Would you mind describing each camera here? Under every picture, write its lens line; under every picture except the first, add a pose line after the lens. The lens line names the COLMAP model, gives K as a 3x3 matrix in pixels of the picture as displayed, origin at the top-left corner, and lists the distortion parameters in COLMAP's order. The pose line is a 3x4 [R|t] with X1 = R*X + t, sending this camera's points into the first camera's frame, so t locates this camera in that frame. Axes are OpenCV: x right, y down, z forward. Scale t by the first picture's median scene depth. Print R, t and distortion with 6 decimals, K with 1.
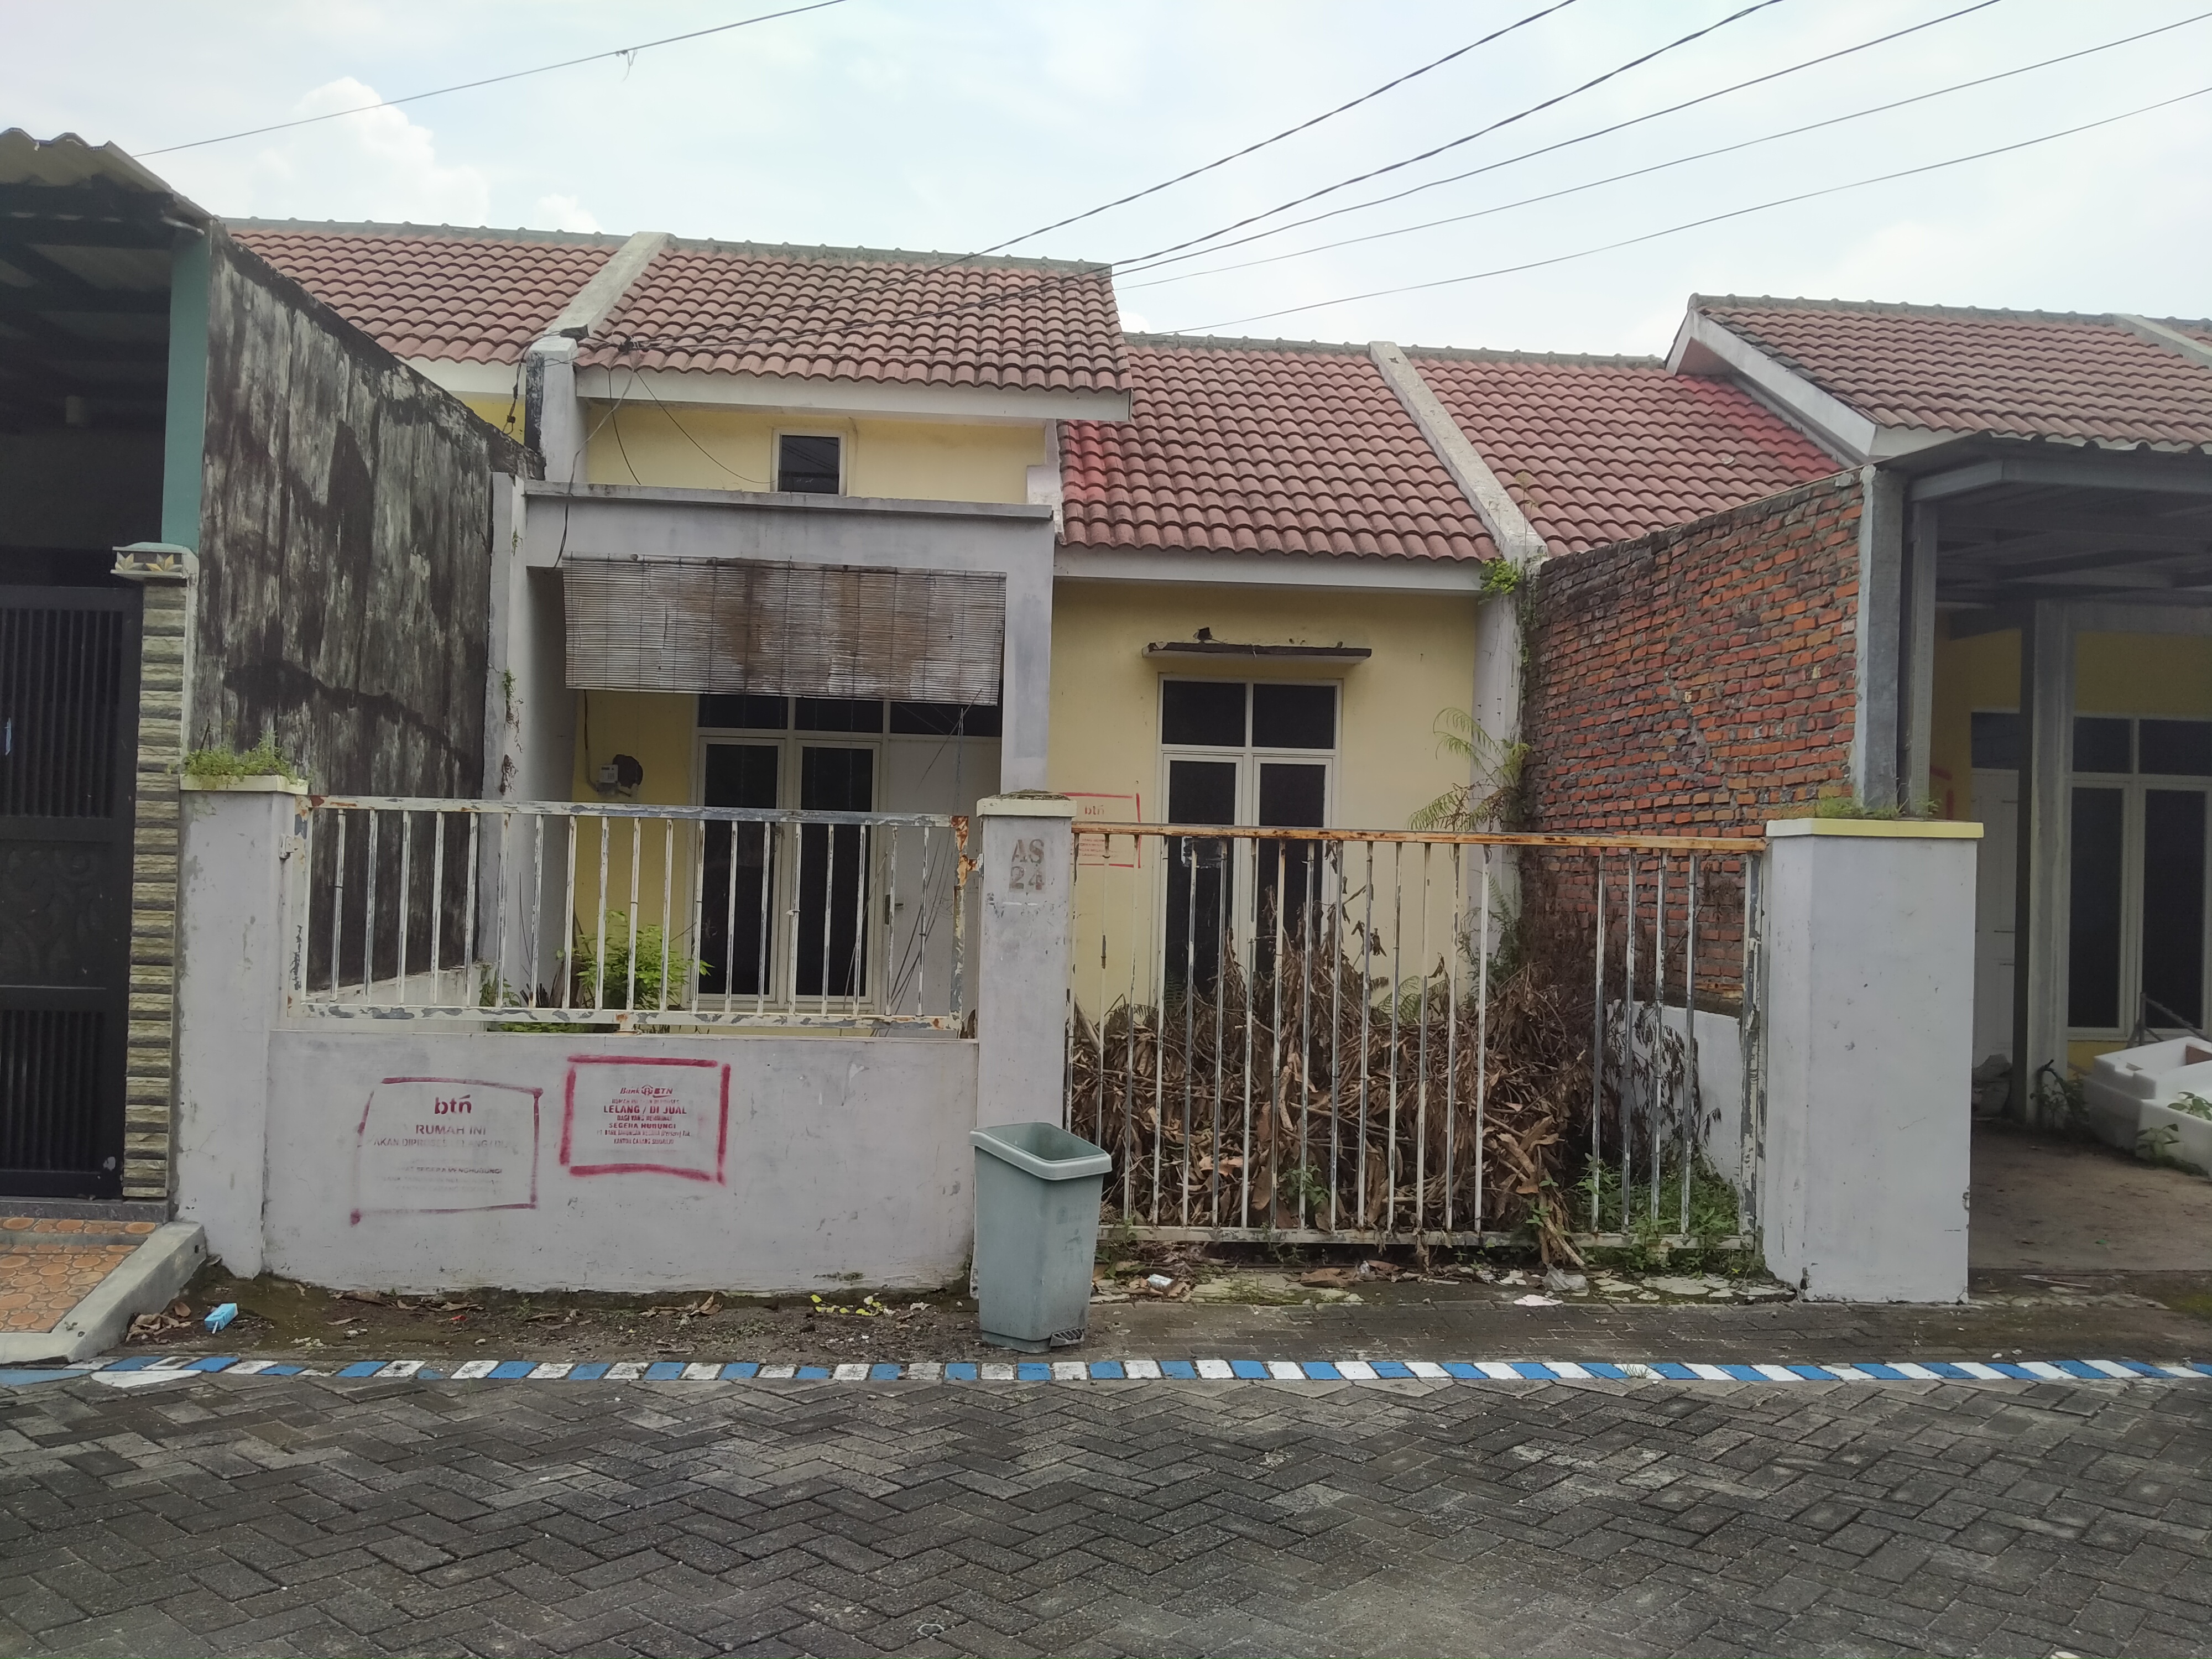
lens RADIAL K [[1821.5, 0, 1106.0], [0, 1821.5, 829.5], [0, 0, 1]] dist [0.083681, -0.208357]
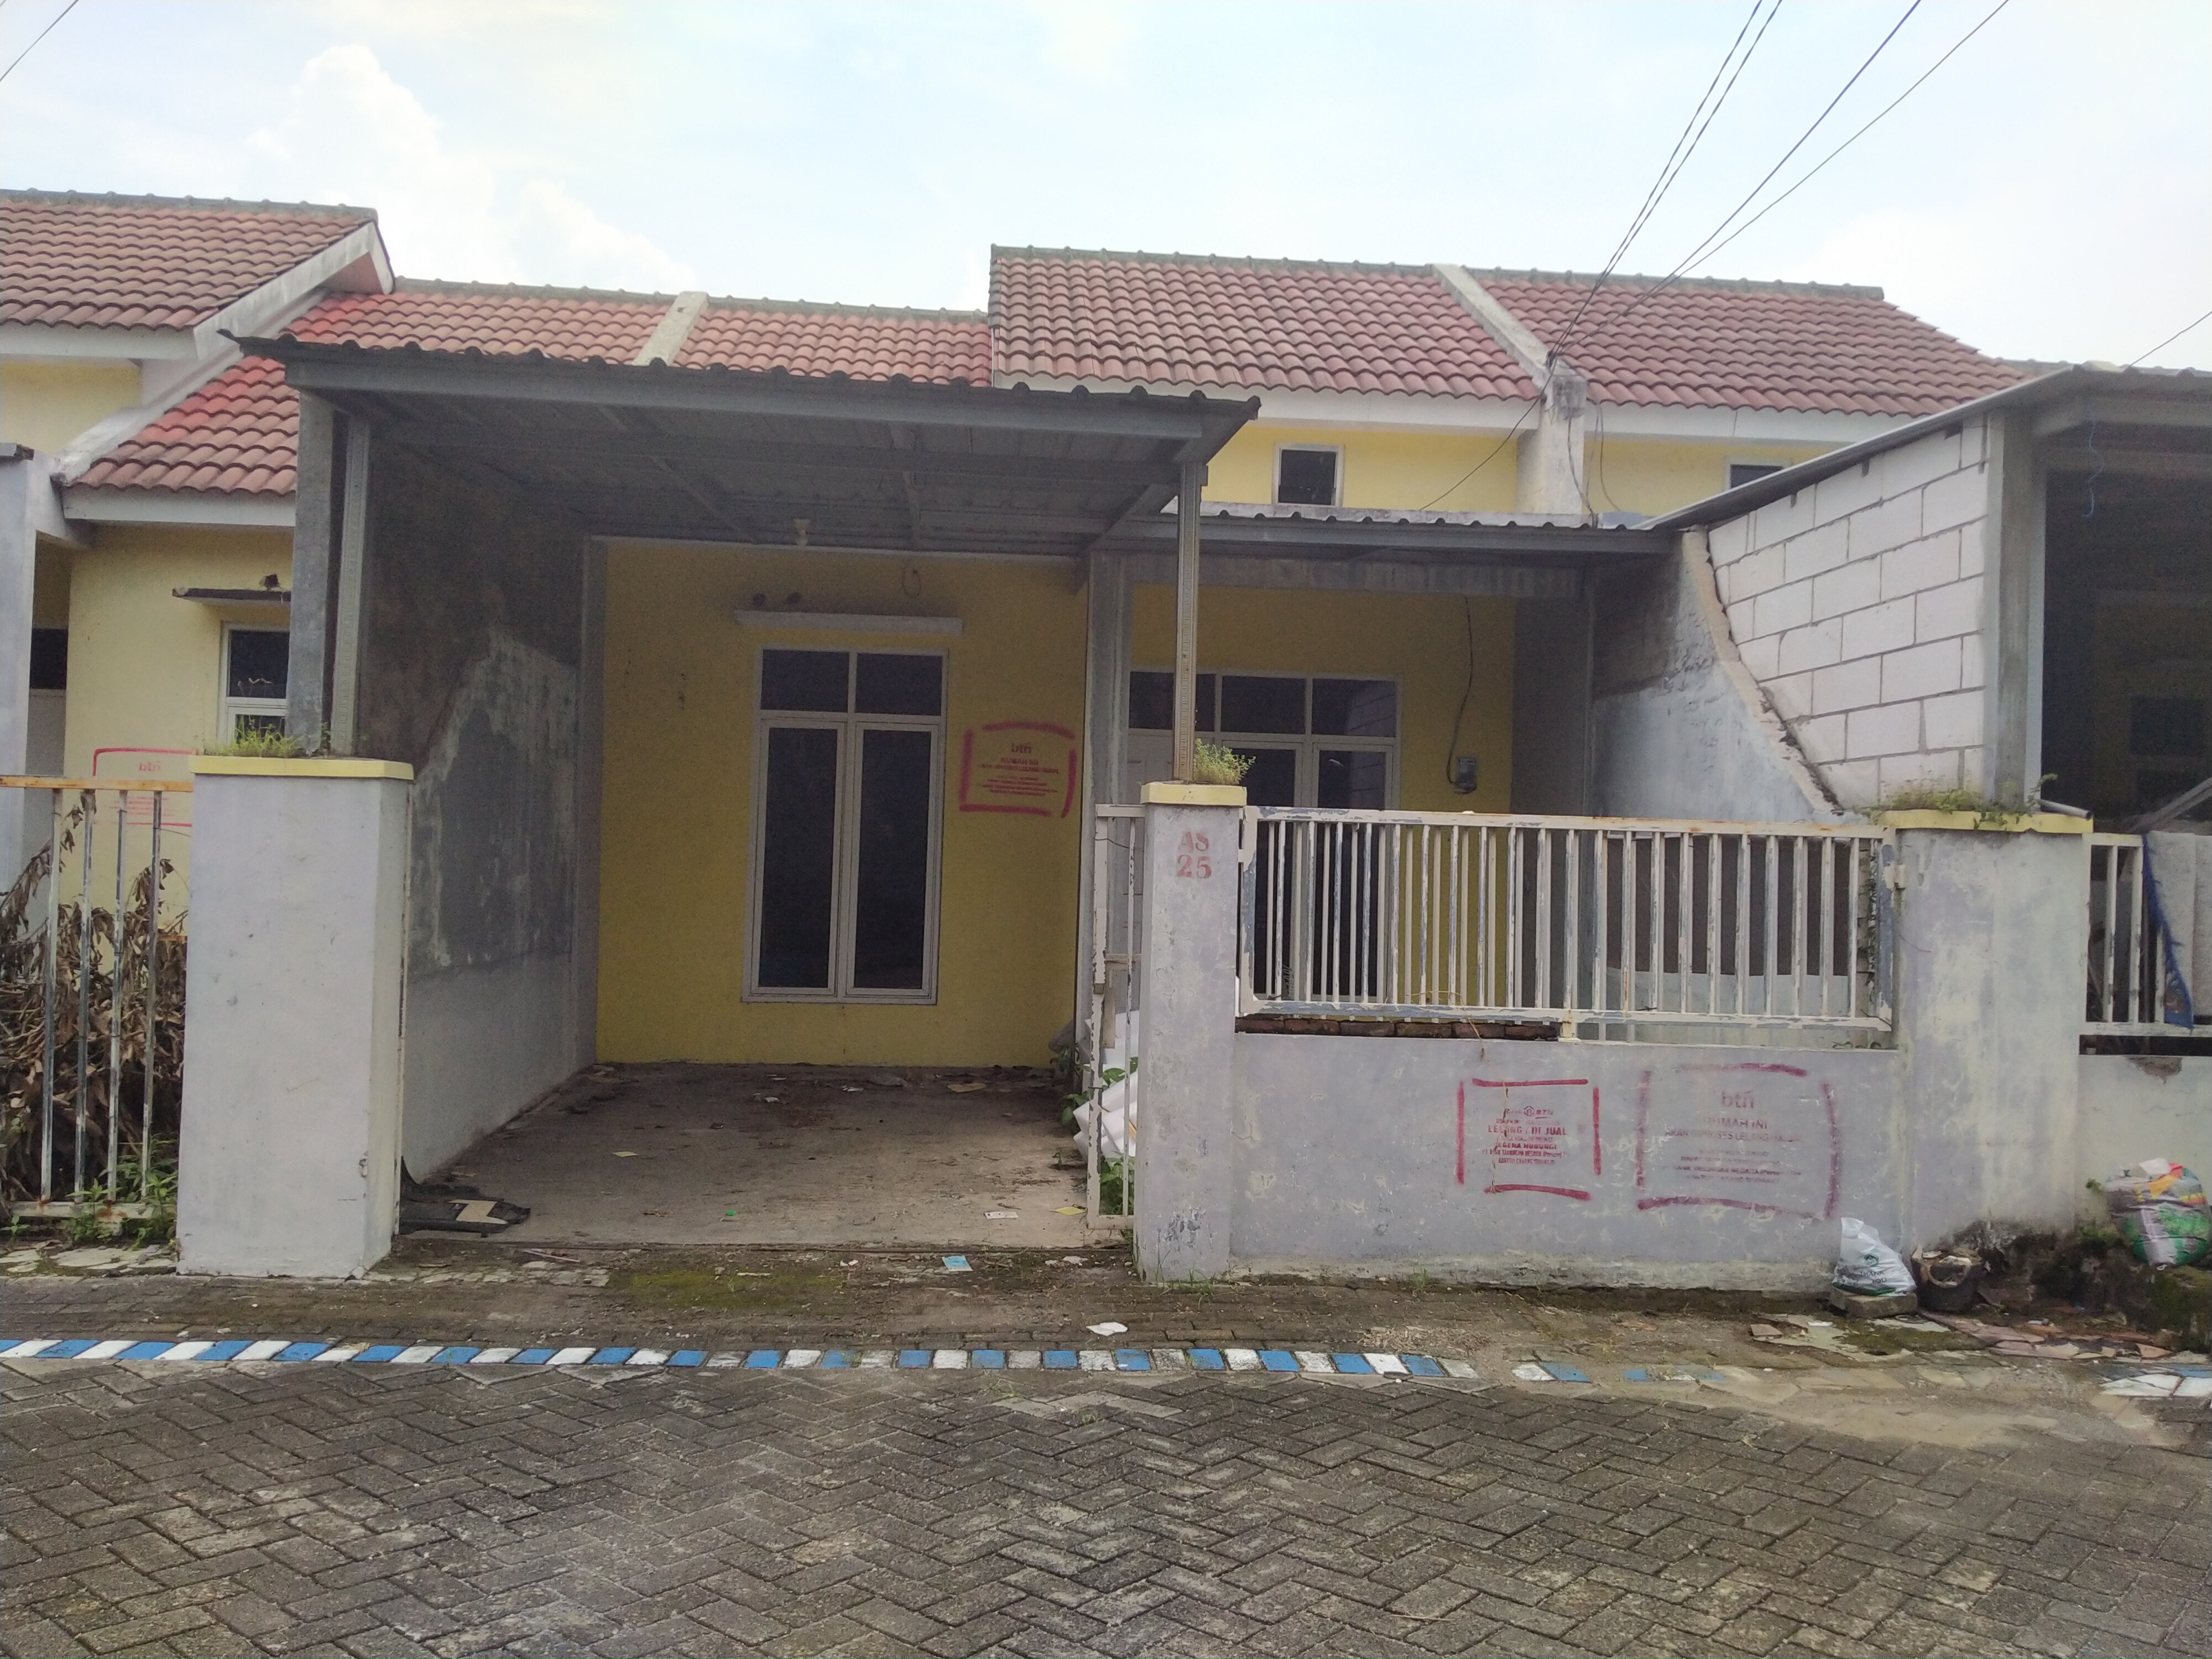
lens RADIAL K [[1798.0, 0, 1093.2], [0, 1798.0, 819.0], [0, 0, 1]] dist [0.082780, -0.190115]
pose [[1.000000, 0.000166, 0.000493, 0.810485], [-0.000169, 0.999990, 0.004480, 0.021153], [-0.000493, -0.004480, 0.999990, 0.080108]]
